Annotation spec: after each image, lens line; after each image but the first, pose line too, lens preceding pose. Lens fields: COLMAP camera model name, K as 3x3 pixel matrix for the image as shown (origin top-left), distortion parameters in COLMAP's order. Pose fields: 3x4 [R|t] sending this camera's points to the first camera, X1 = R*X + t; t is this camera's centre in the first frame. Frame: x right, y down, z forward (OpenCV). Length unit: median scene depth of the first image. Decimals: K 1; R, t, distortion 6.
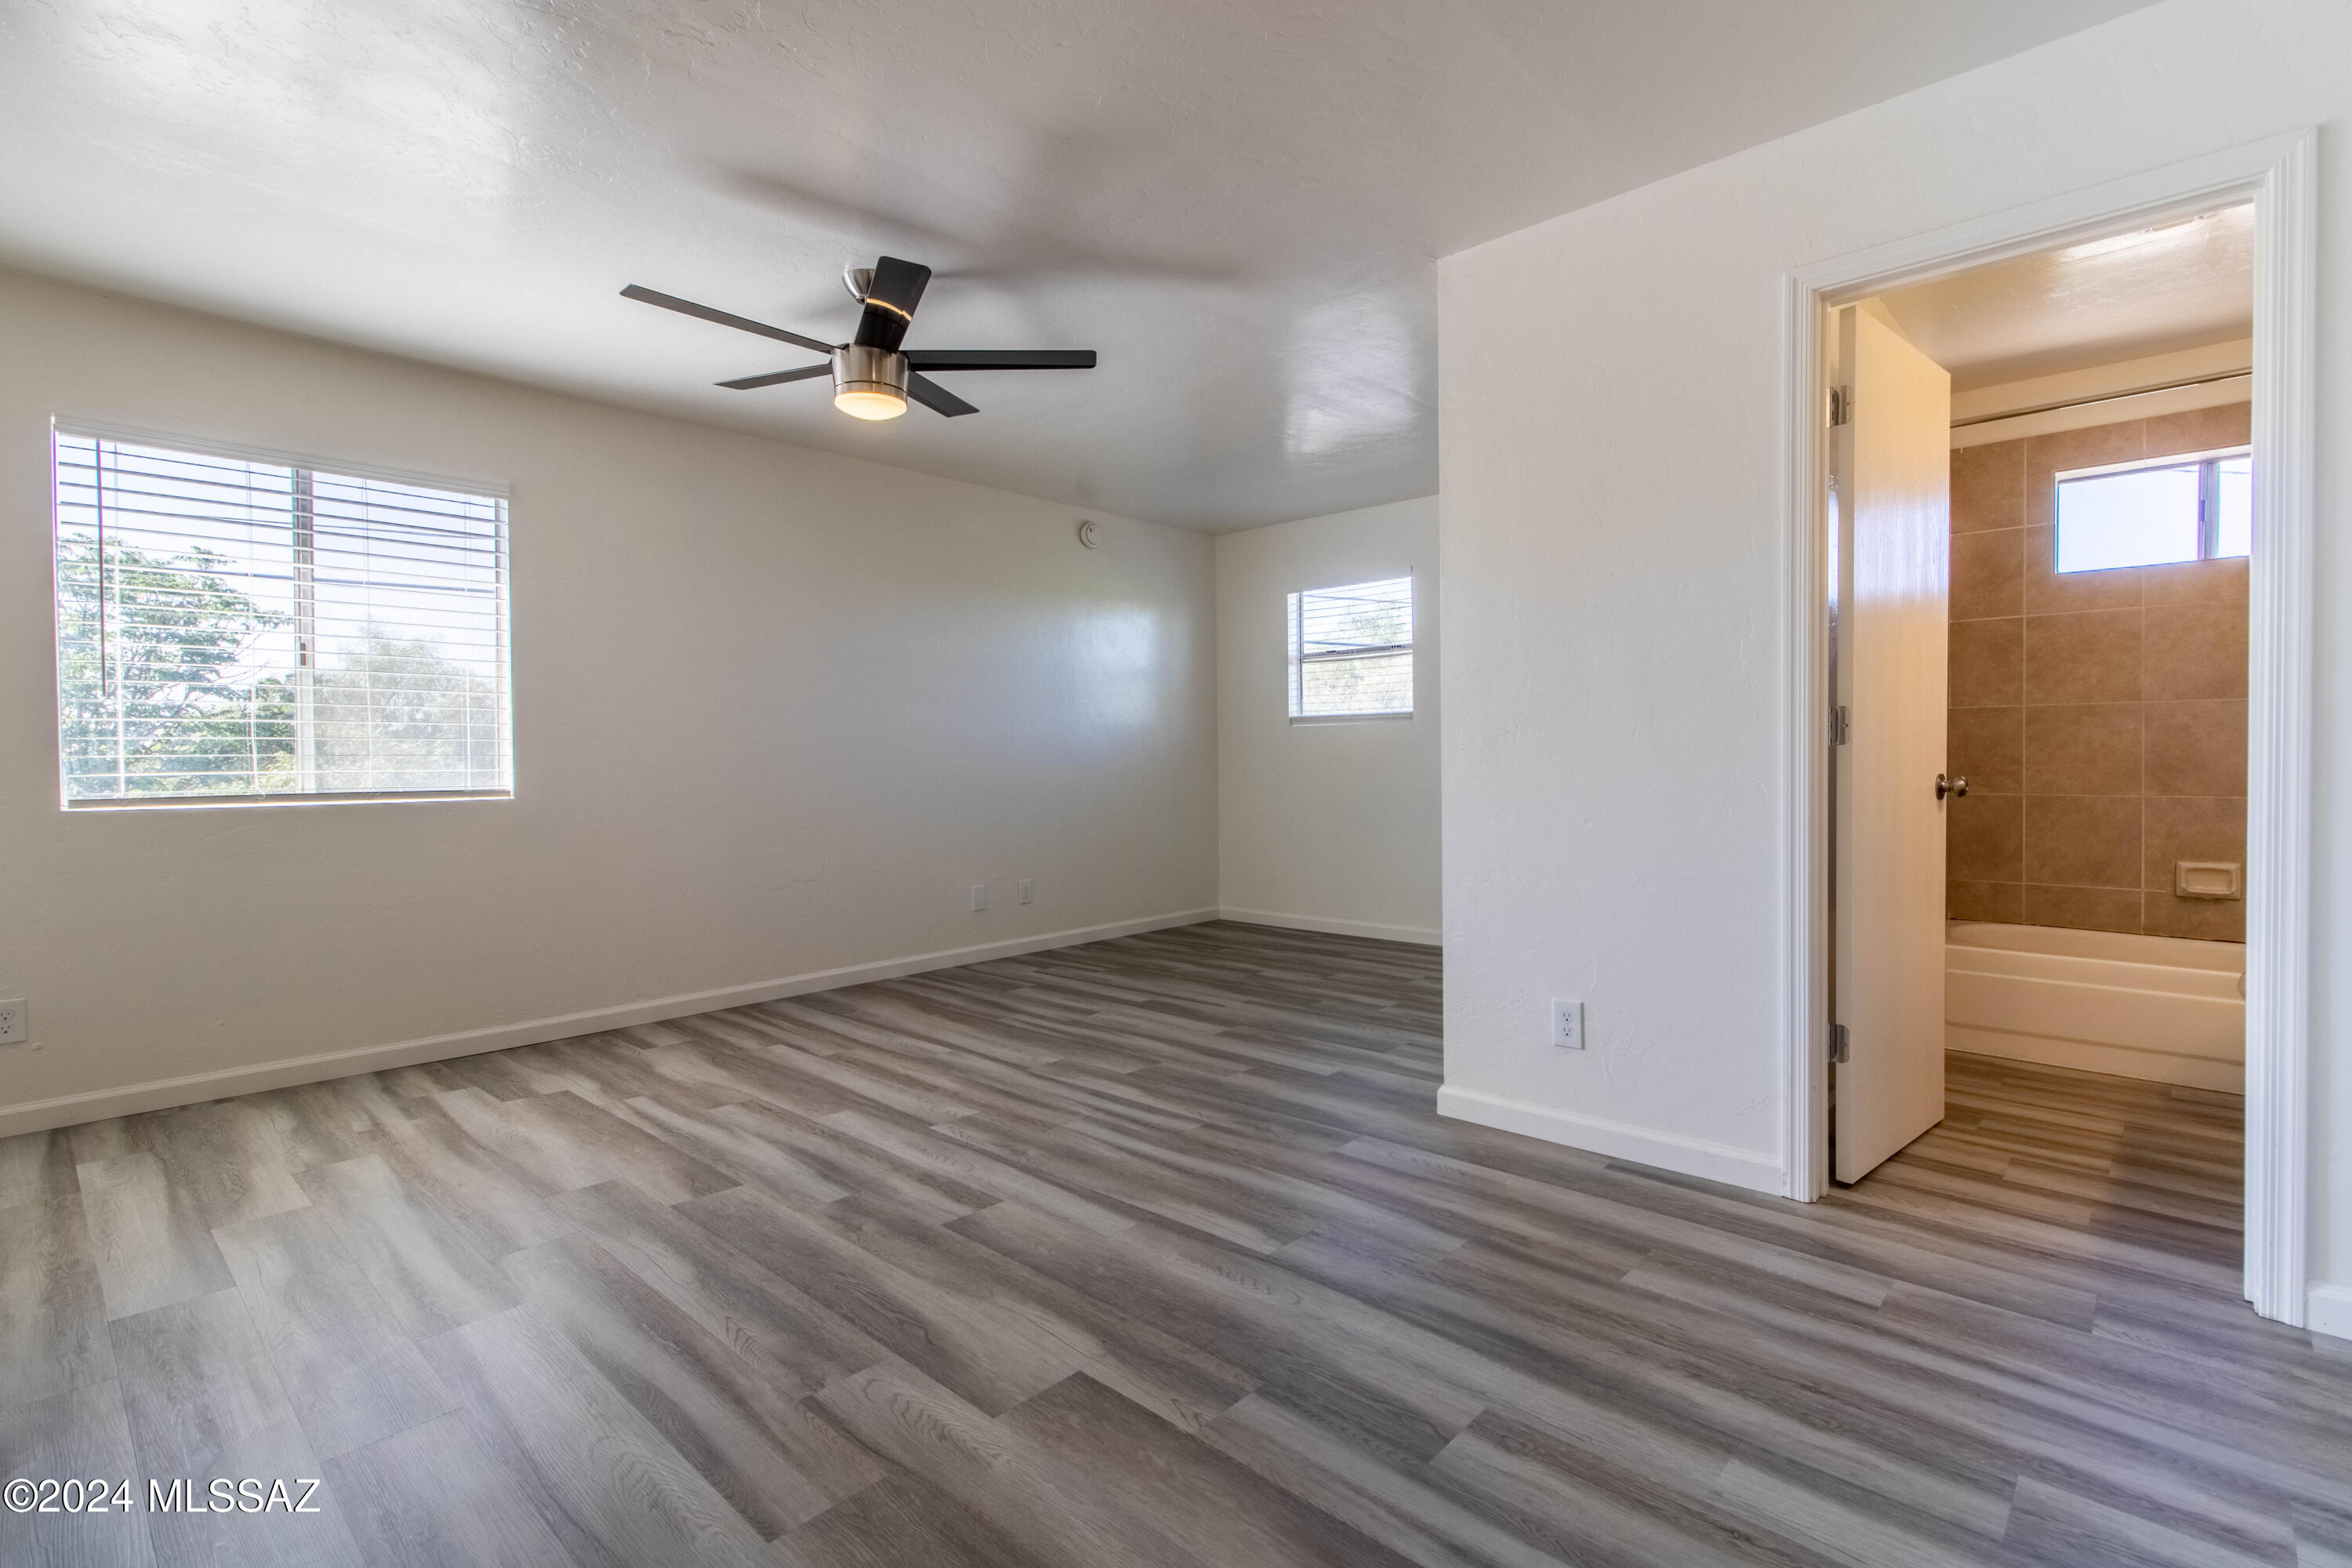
lens RADIAL K [[1095.3, 0, 1187.8], [0, 1095.3, 766.8], [0, 0, 1]] dist [0.001862, 0.000184]
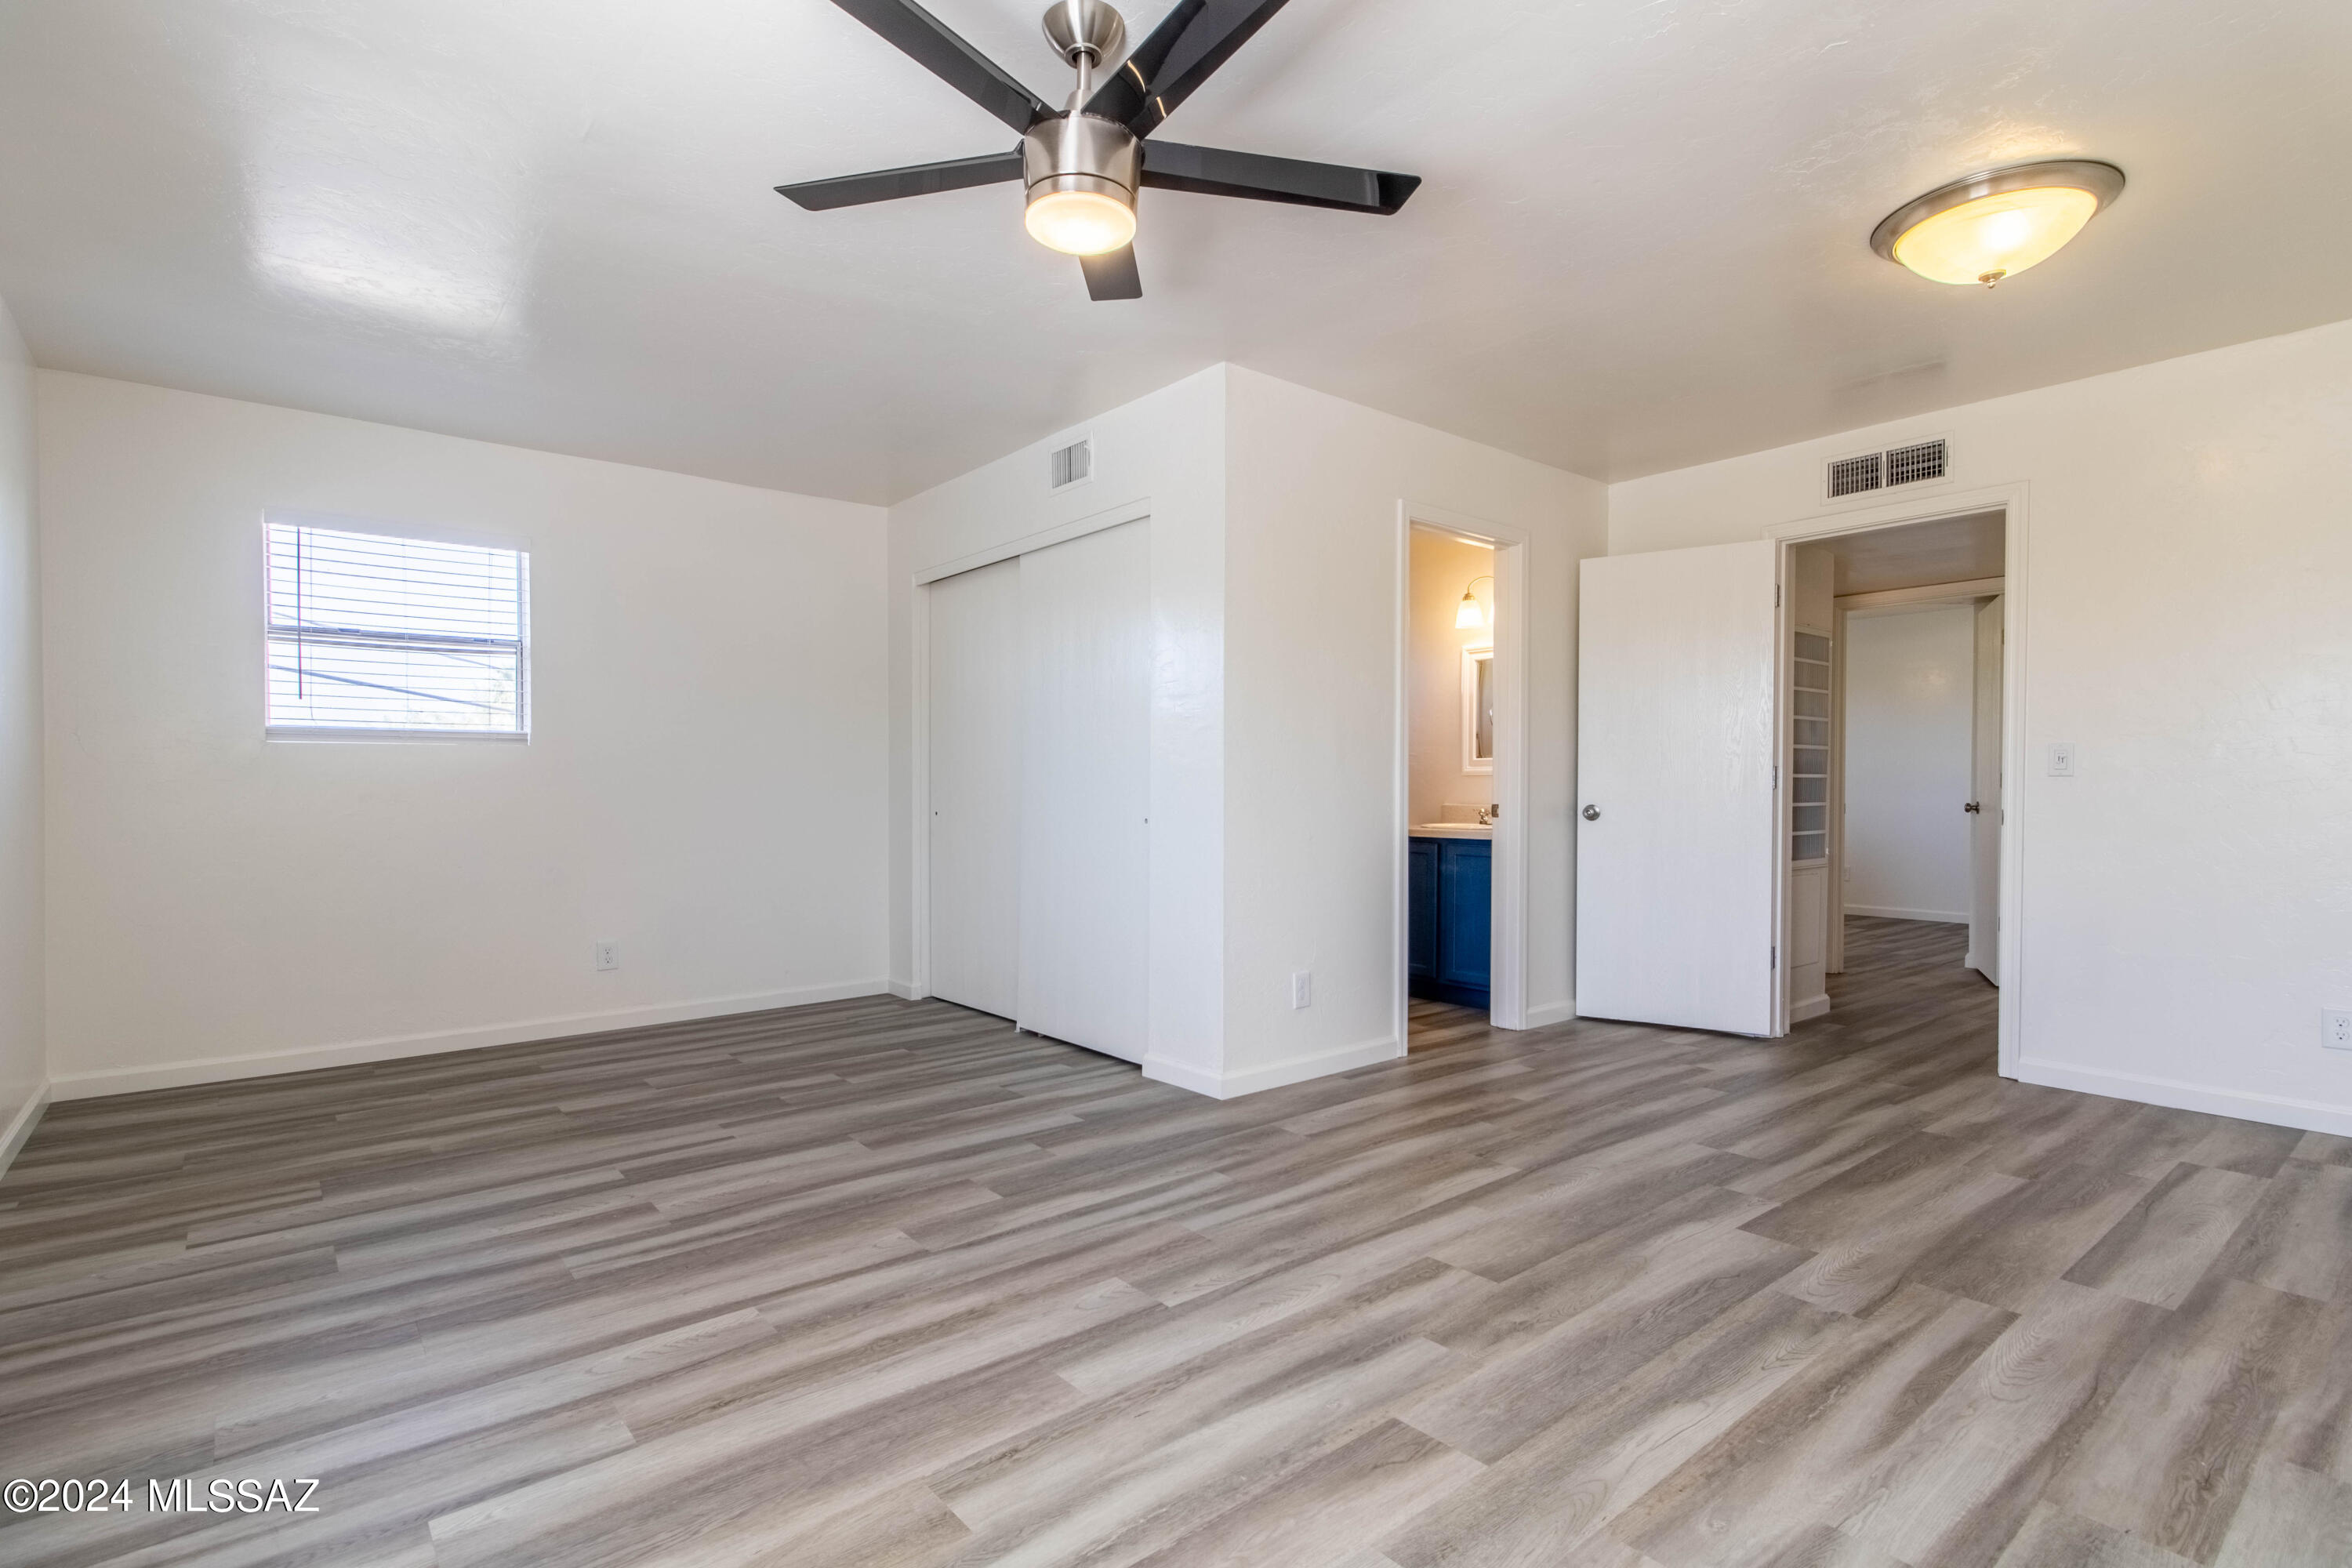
lens RADIAL K [[1095.3, 0, 1193.0], [0, 1095.3, 799.9], [0, 0, 1]] dist [0.001862, 0.000184]
pose [[0.143464, -0.001070, 0.989655, -1.013449], [0.010054, 0.999949, -0.000376, 0.001604], [-0.989604, 0.010004, 0.143467, 0.952752]]
